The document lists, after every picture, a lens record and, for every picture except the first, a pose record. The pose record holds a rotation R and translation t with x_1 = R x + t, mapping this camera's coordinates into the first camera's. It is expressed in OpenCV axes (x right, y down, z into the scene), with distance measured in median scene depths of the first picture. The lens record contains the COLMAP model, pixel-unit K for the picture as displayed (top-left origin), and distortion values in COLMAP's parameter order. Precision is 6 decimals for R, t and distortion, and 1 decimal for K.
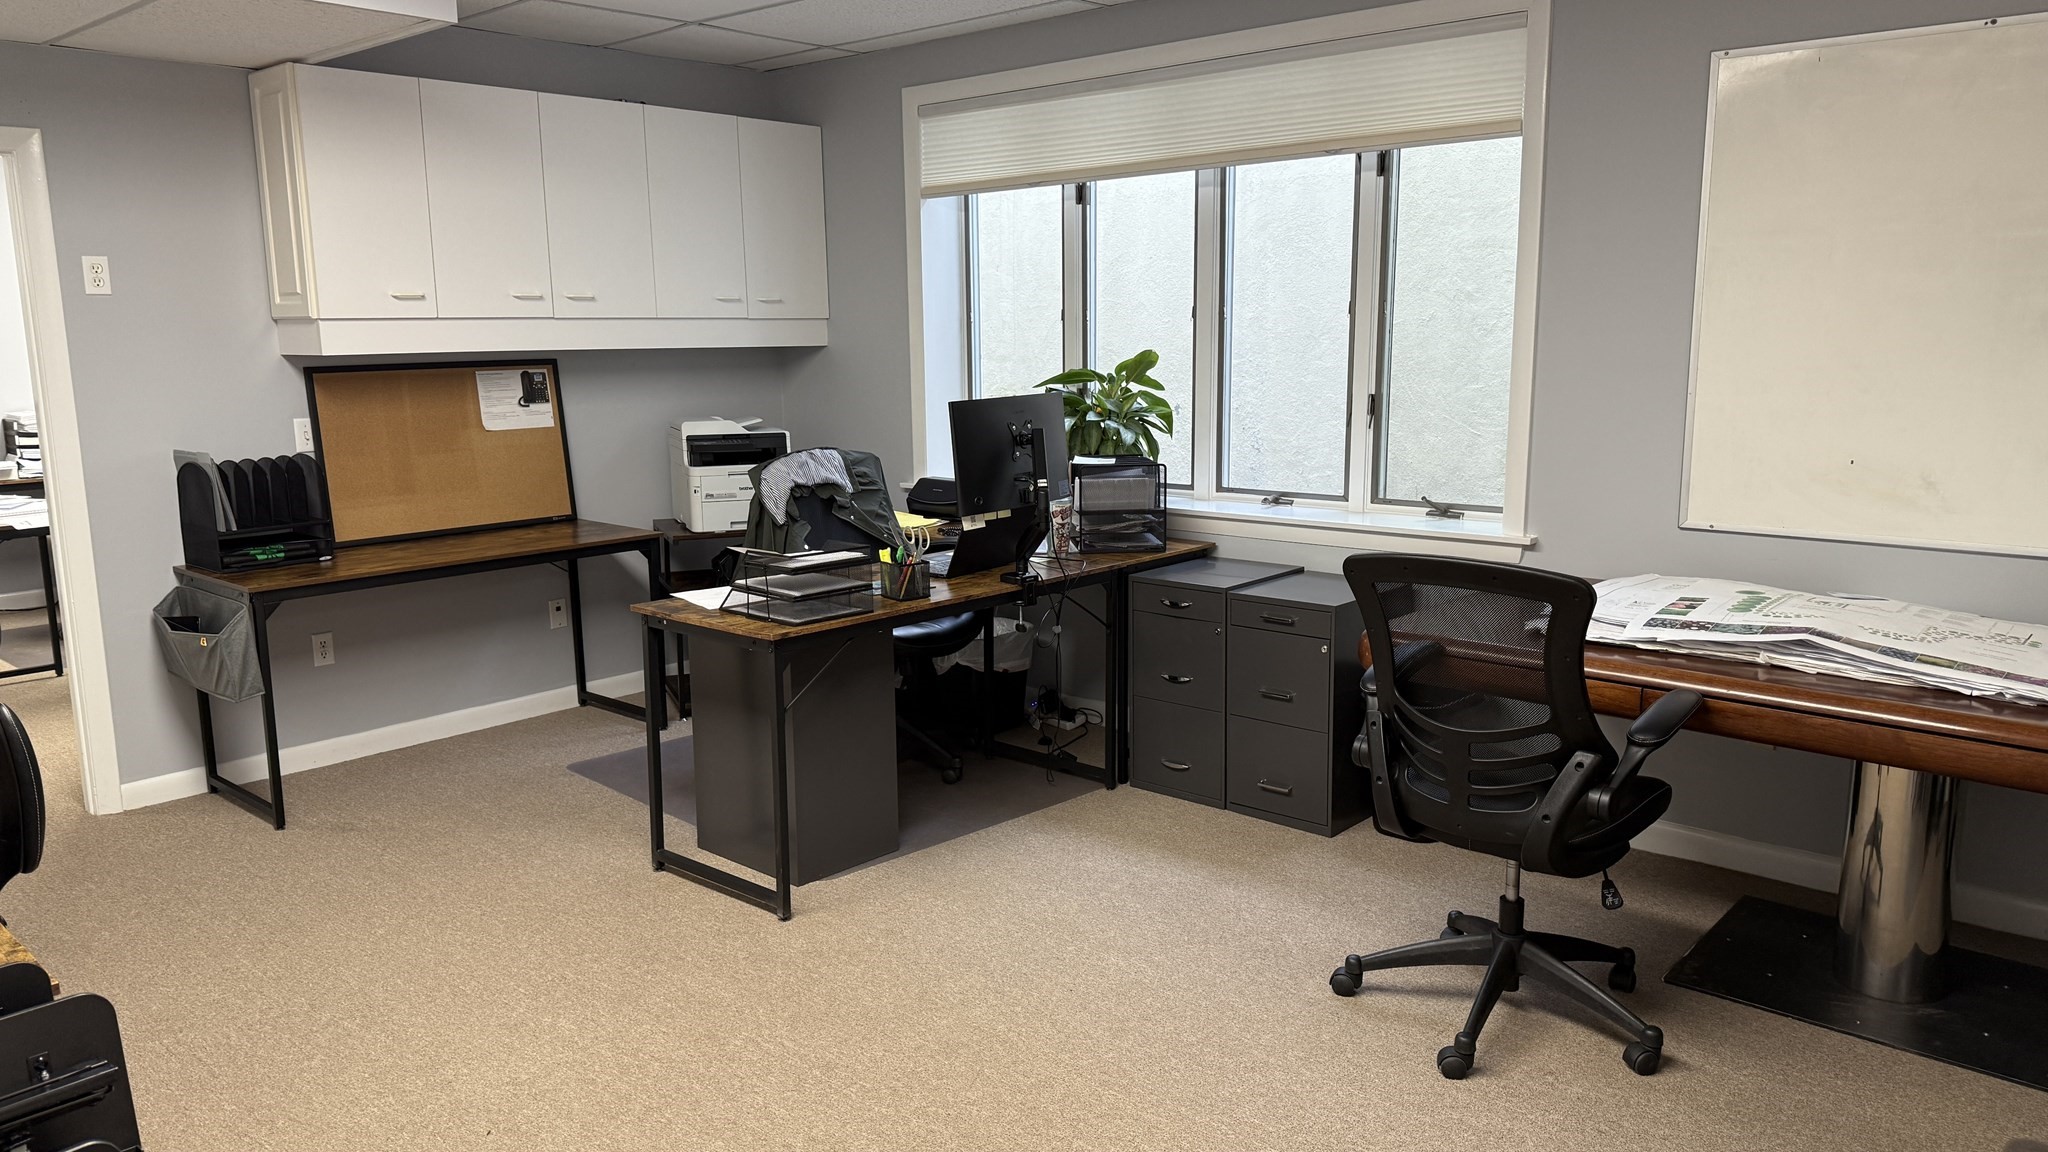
lens RADIAL K [[1451.9, 0, 1024.0], [0, 1451.9, 576.0], [0, 0, 1]] dist [0.048471, -0.052323]
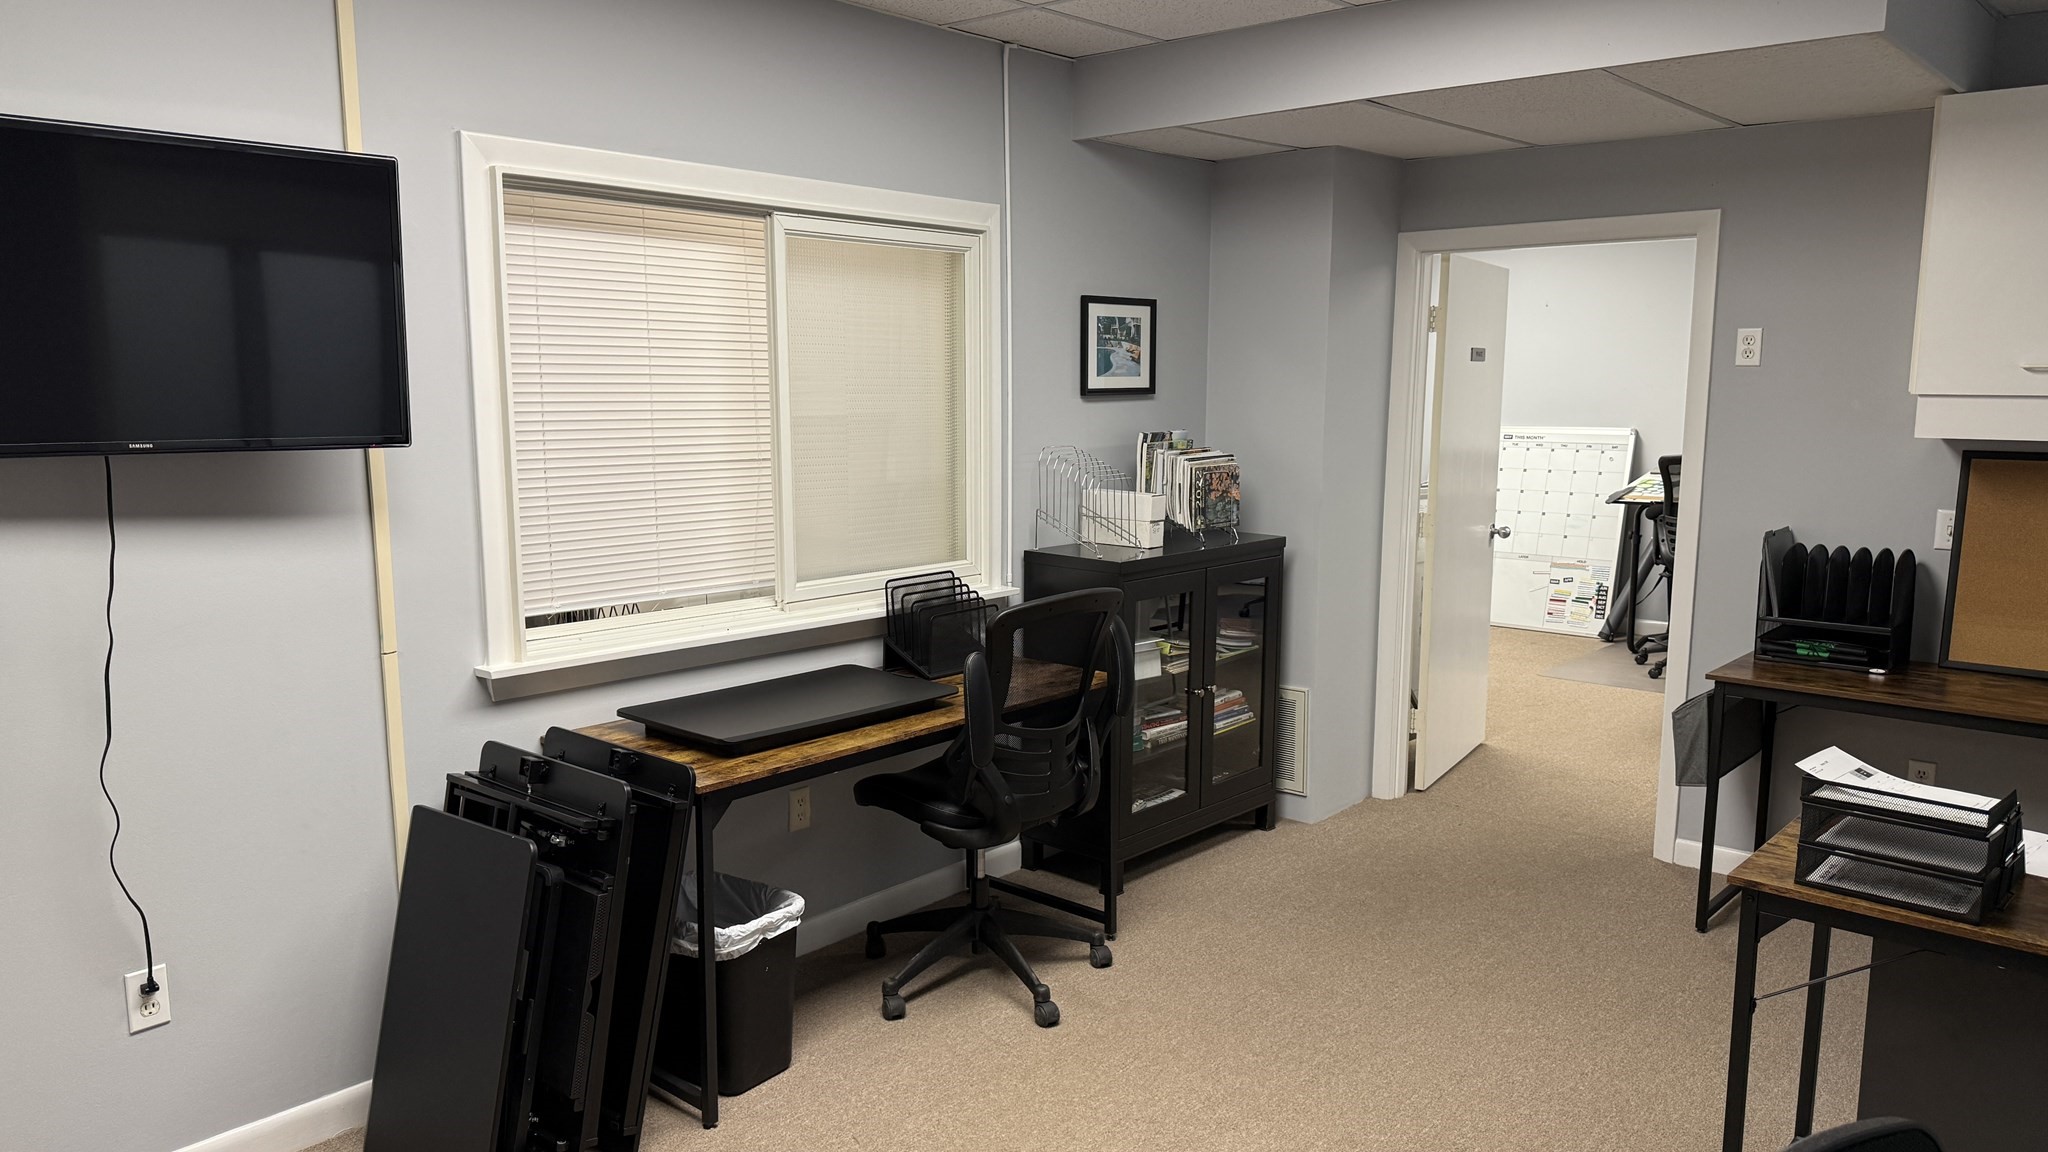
lens RADIAL K [[1443.0, 0, 1021.8], [0, 1443.0, 582.5], [0, 0, 1]] dist [0.134825, -0.201365]
pose [[0.019220, 0.154416, -0.987819, 0.367532], [-0.179844, 0.972420, 0.148510, -0.102475], [0.983507, 0.174799, 0.046460, 0.464830]]
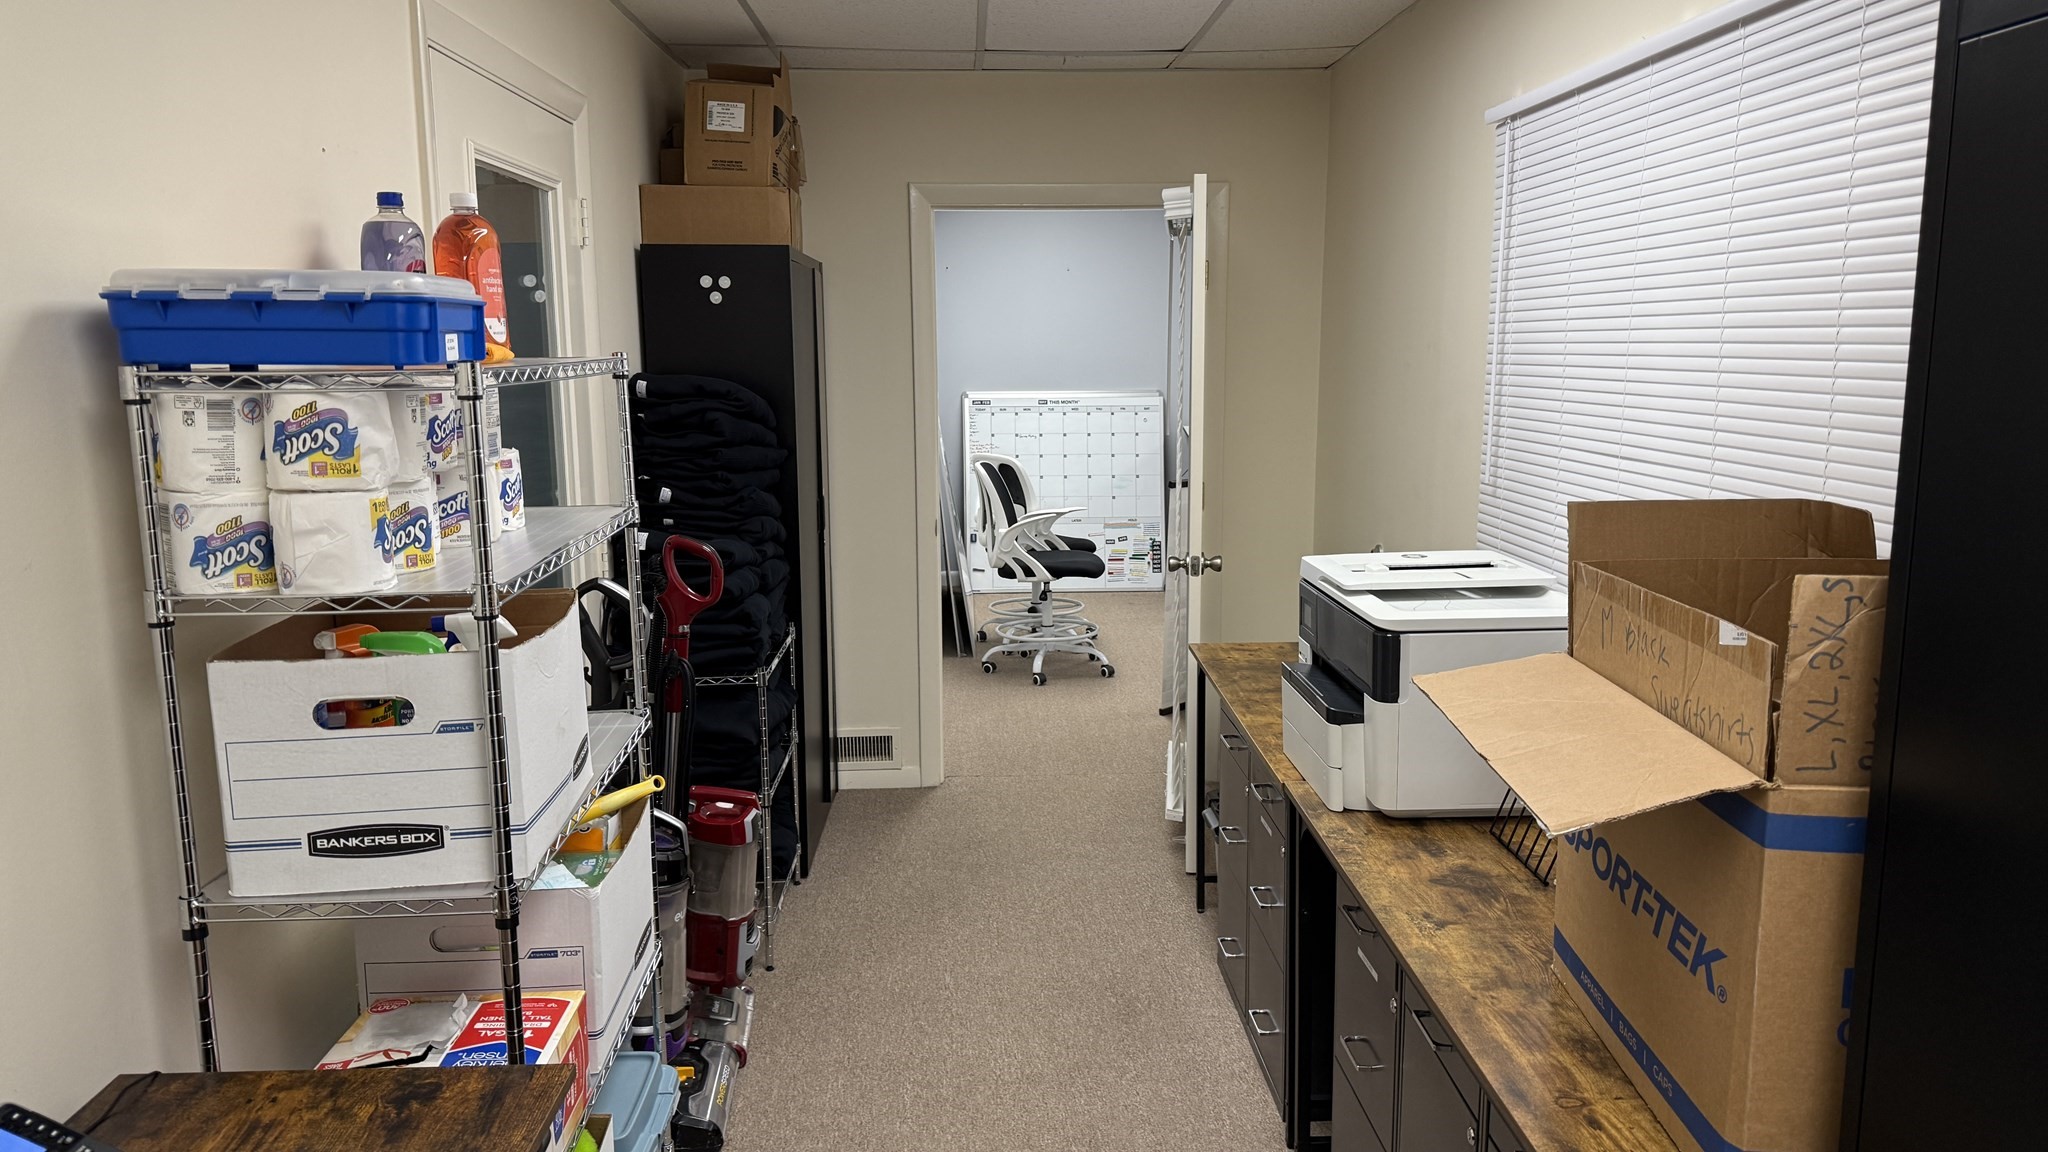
lens RADIAL K [[1443.0, 0, 1021.8], [0, 1443.0, 582.5], [0, 0, 1]] dist [0.134825, -0.201365]
pose [[0.698640, 0.125087, -0.704454, -0.216617], [-0.127848, 0.990578, 0.049099, 0.028224], [0.703959, 0.055761, 0.708049, -0.206121]]
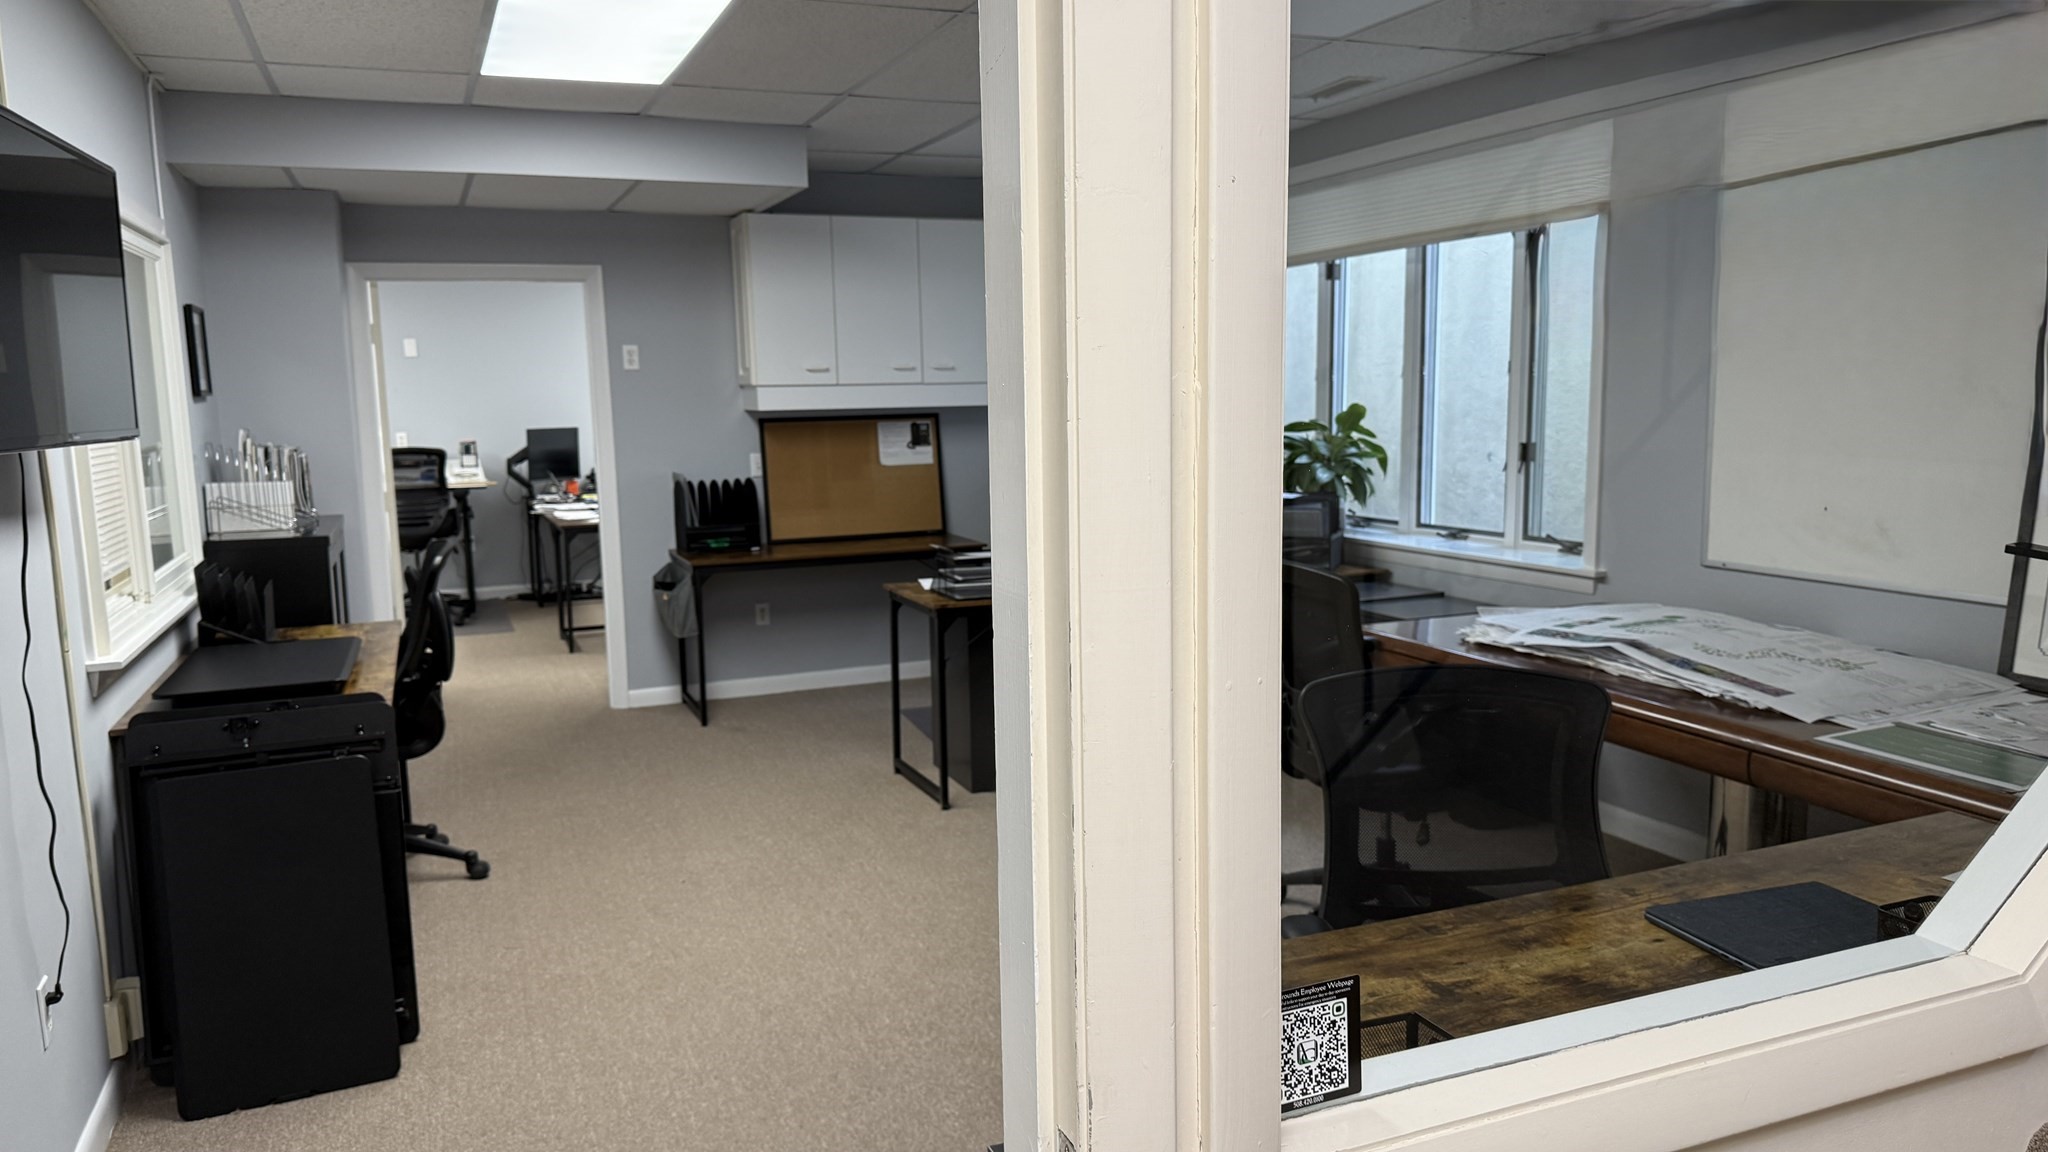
lens RADIAL K [[1443.0, 0, 1021.8], [0, 1443.0, 582.5], [0, 0, 1]] dist [0.134825, -0.201365]
pose [[0.902373, 0.052949, -0.427691, 0.388691], [-0.065543, 0.997741, -0.014765, 0.025800], [0.425943, 0.041355, 0.903804, -0.193142]]
